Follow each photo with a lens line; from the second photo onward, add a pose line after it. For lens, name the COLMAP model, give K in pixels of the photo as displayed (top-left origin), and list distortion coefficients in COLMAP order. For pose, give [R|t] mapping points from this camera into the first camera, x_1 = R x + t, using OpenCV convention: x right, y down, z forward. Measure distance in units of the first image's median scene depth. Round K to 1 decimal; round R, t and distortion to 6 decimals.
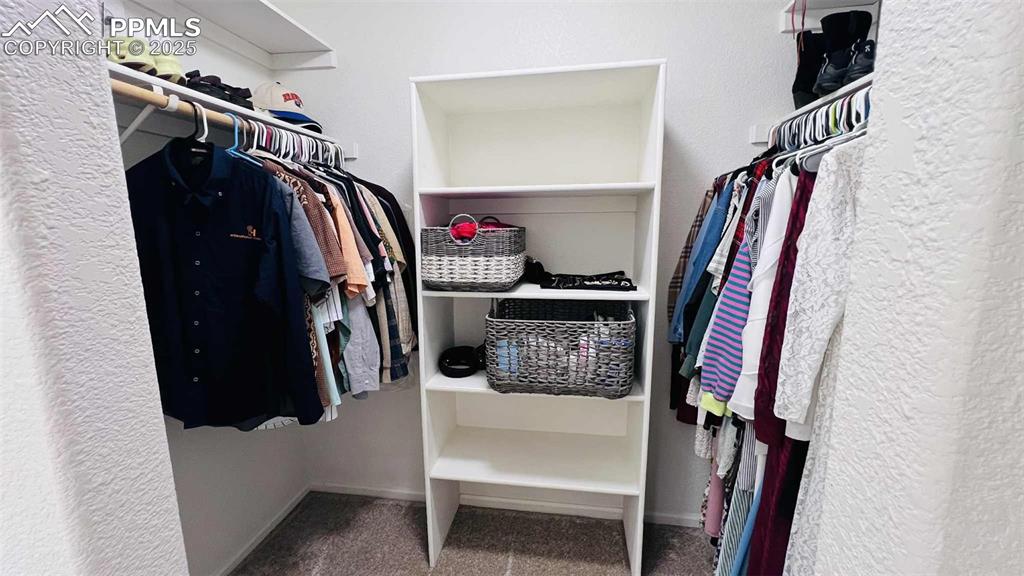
lens RADIAL K [[411.8, 0, 511.1], [0, 411.8, 284.8], [0, 0, 1]] dist [0.004483, 0.000439]
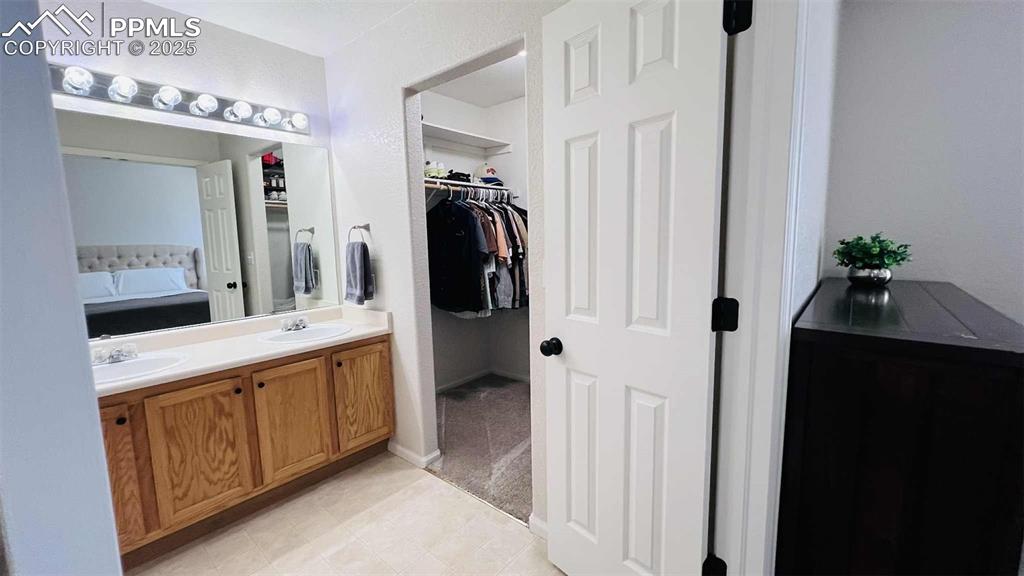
lens RADIAL K [[411.8, 0, 509.3], [0, 411.8, 287.3], [0, 0, 1]] dist [0.004483, 0.000439]
pose [[0.851578, 0.052696, -0.521573, 0.814704], [-0.067152, 0.997704, -0.008839, 0.178696], [0.519909, 0.042551, 0.853161, -0.856227]]
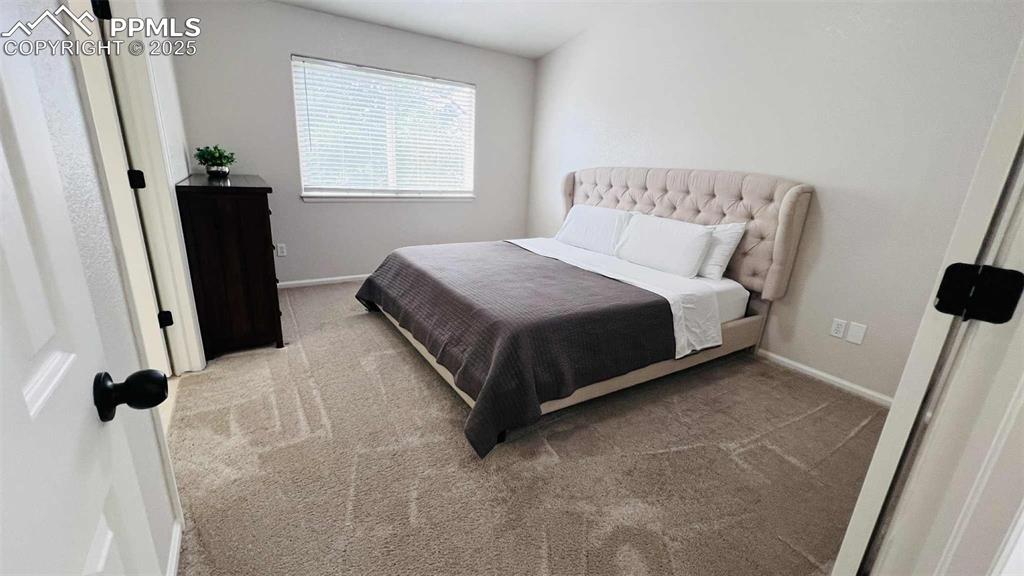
lens RADIAL K [[411.8, 0, 506.9], [0, 411.8, 282.4], [0, 0, 1]] dist [0.004483, 0.000439]
pose [[0.754428, -0.141471, 0.640956, 0.756006], [0.054552, 0.986632, 0.153559, 0.410183], [-0.654112, -0.080884, 0.752061, -2.000523]]
